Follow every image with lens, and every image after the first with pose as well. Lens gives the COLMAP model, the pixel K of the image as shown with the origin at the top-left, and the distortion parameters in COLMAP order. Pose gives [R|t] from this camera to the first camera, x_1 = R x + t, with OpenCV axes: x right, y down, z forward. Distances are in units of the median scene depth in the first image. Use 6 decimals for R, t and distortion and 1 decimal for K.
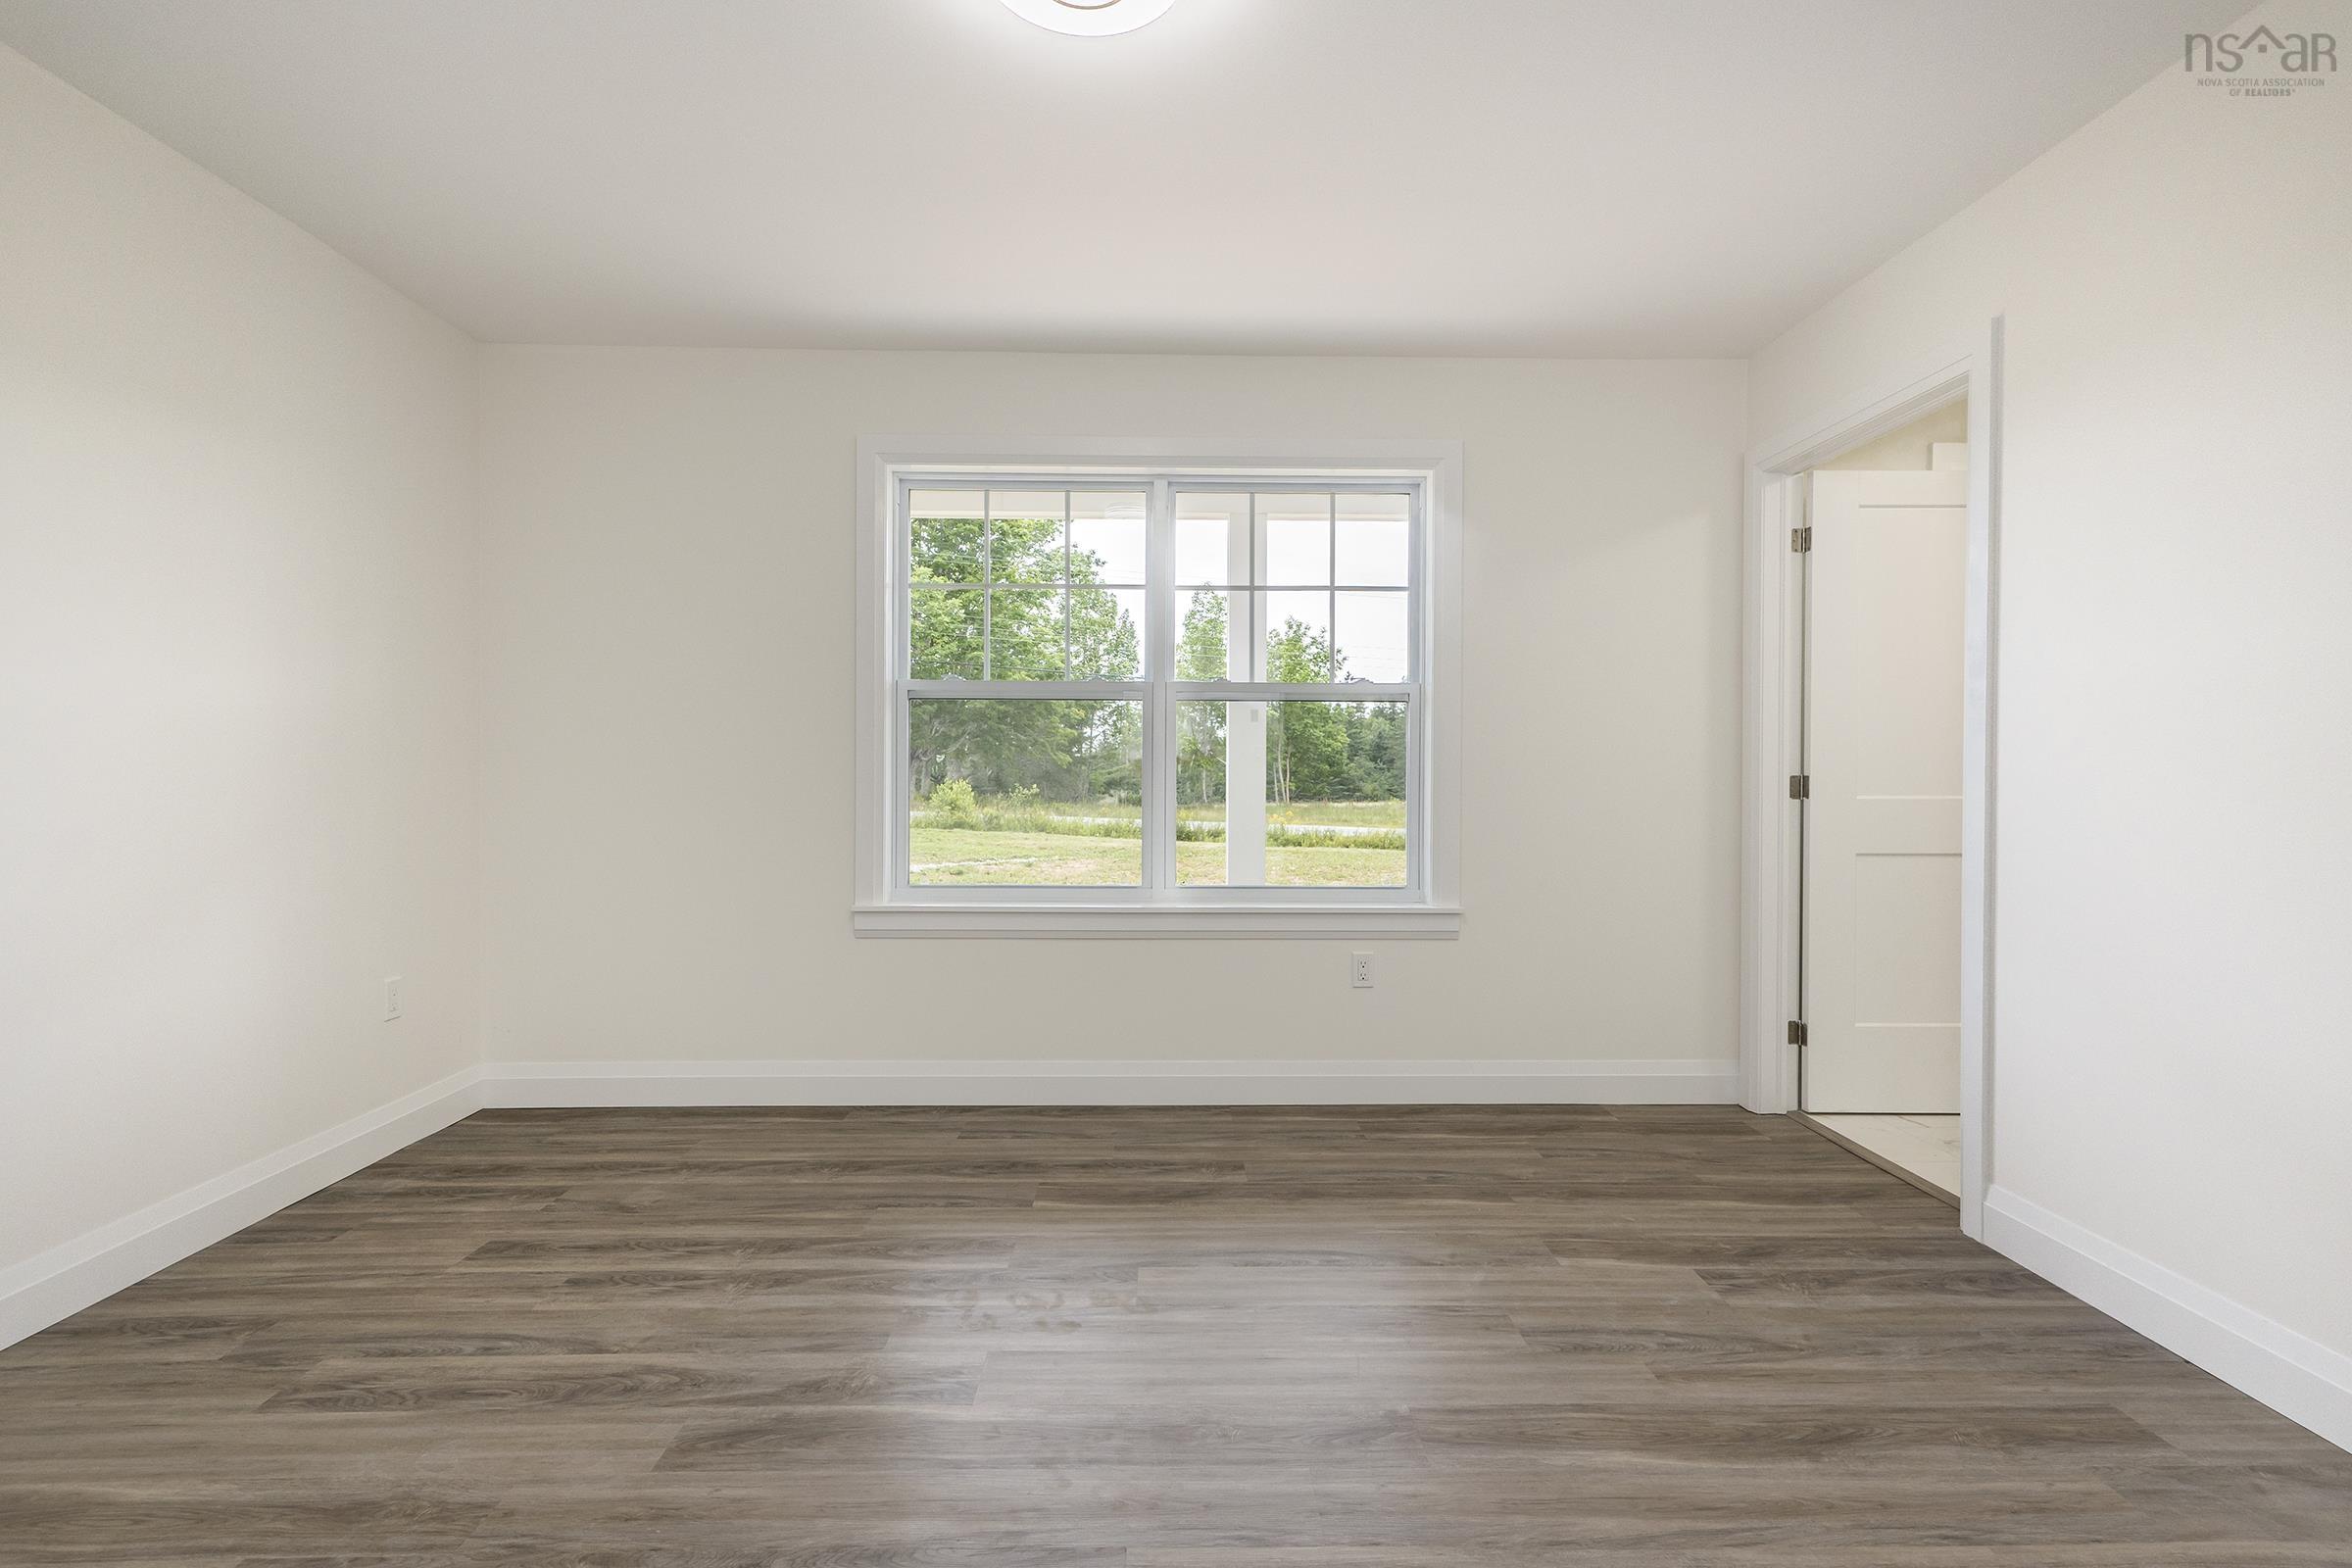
lens RADIAL K [[1142.8, 0, 1179.3], [0, 1142.8, 772.3], [0, 0, 1]] dist [0.003460, 0.004793]
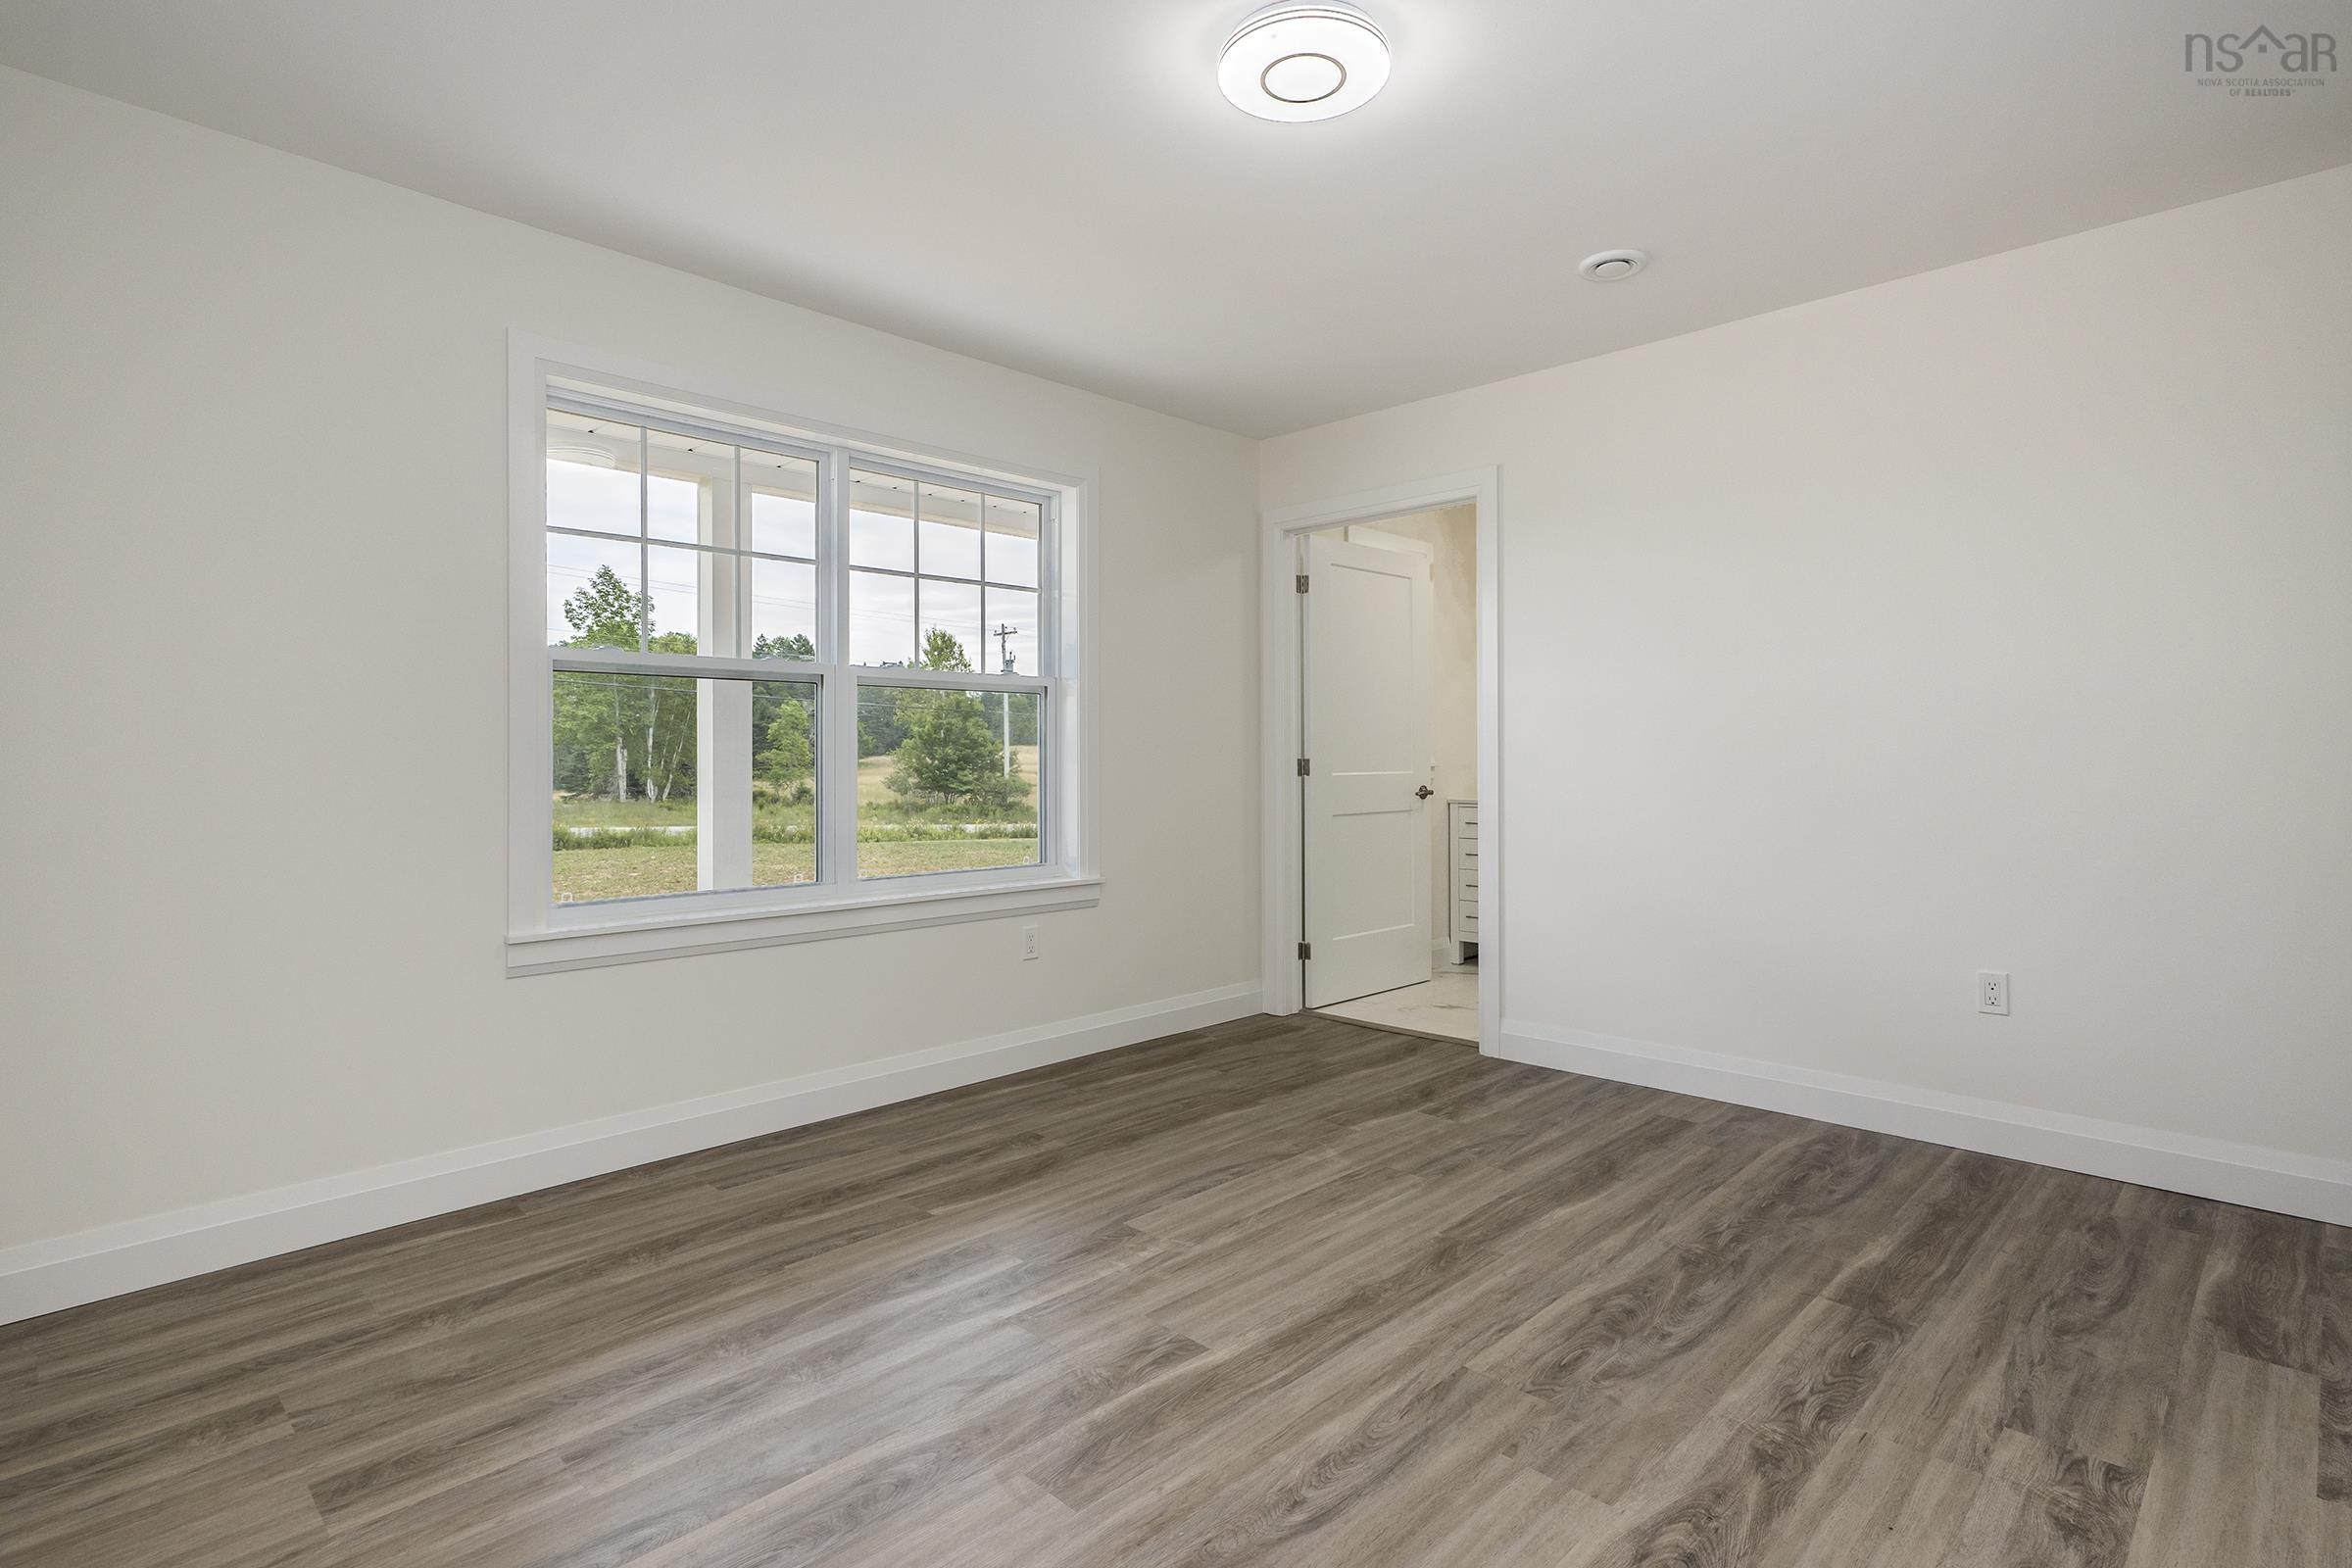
lens RADIAL K [[1142.8, 0, 1186.4], [0, 1142.8, 763.5], [0, 0, 1]] dist [0.003460, 0.004793]
pose [[0.721401, -0.010422, 0.692439, -0.582849], [0.008933, 0.999944, 0.005743, -0.001959], [-0.692460, 0.002042, 0.721453, 0.149507]]
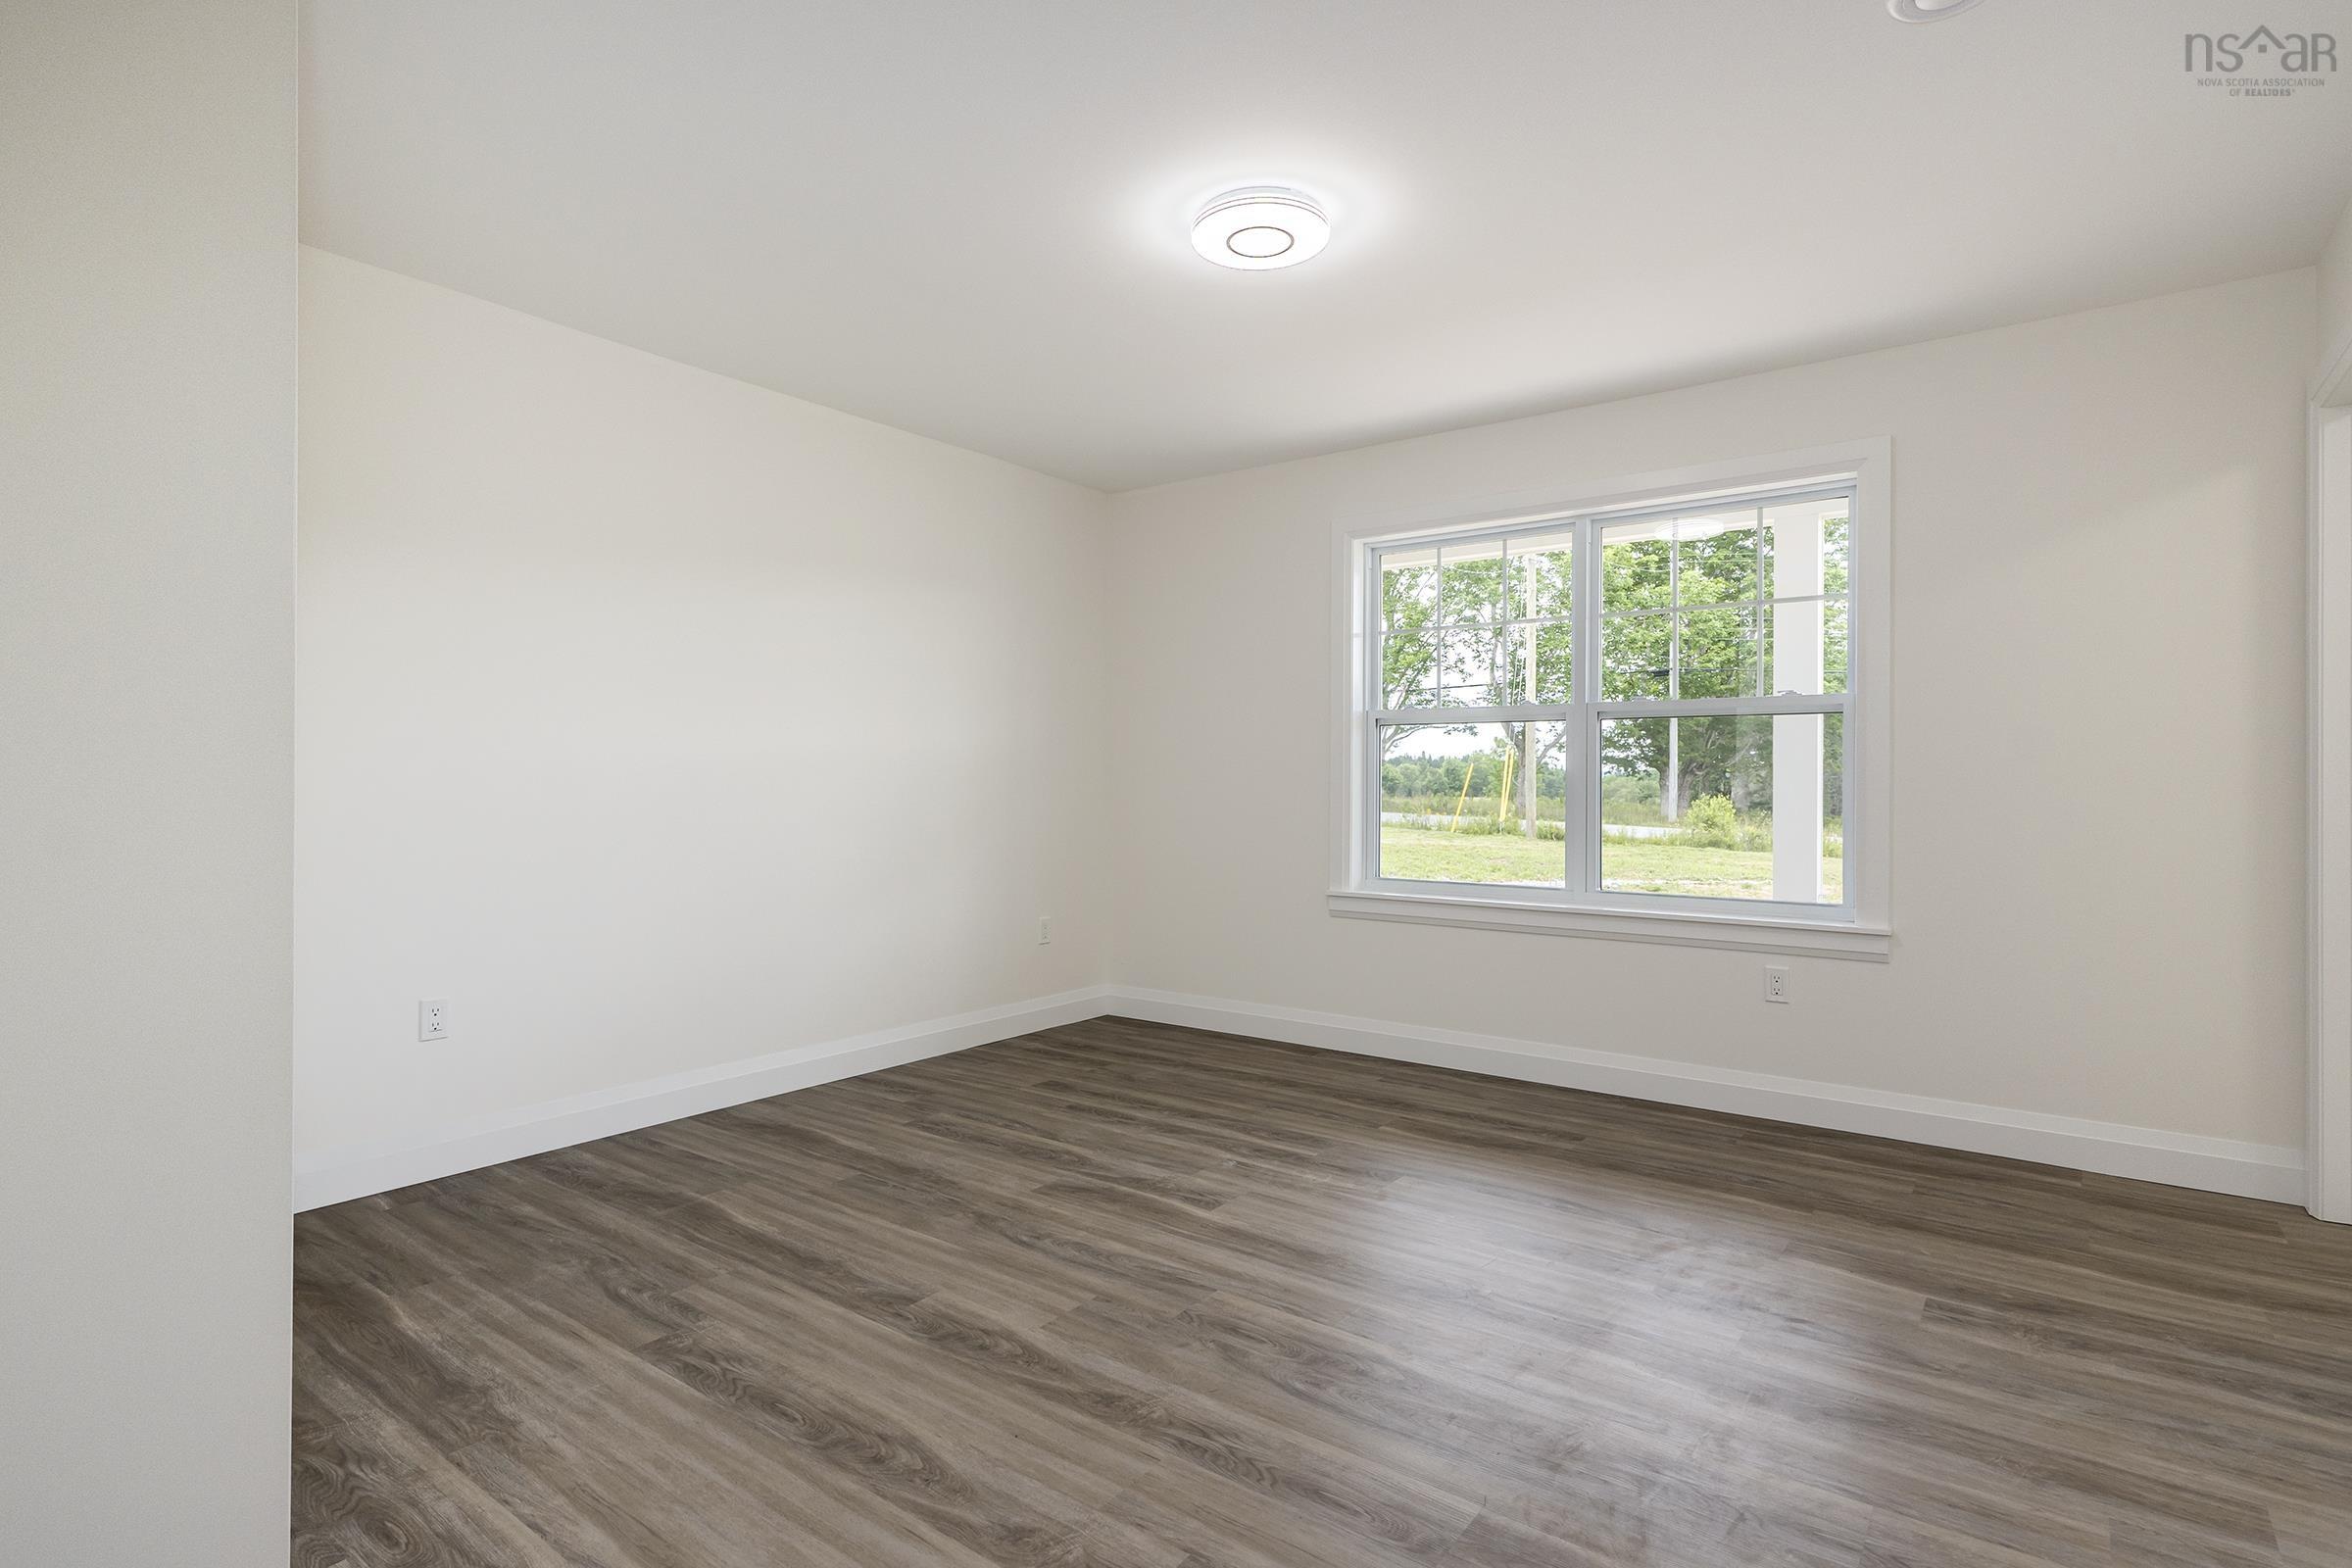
lens RADIAL K [[1142.8, 0, 1190.6], [0, 1142.8, 799.1], [0, 0, 1]] dist [0.003460, 0.004793]
pose [[0.794256, 0.006648, -0.607547, 0.437716], [-0.000578, 0.999948, 0.010187, 0.000966], [0.607583, -0.007740, 0.794219, -0.121388]]
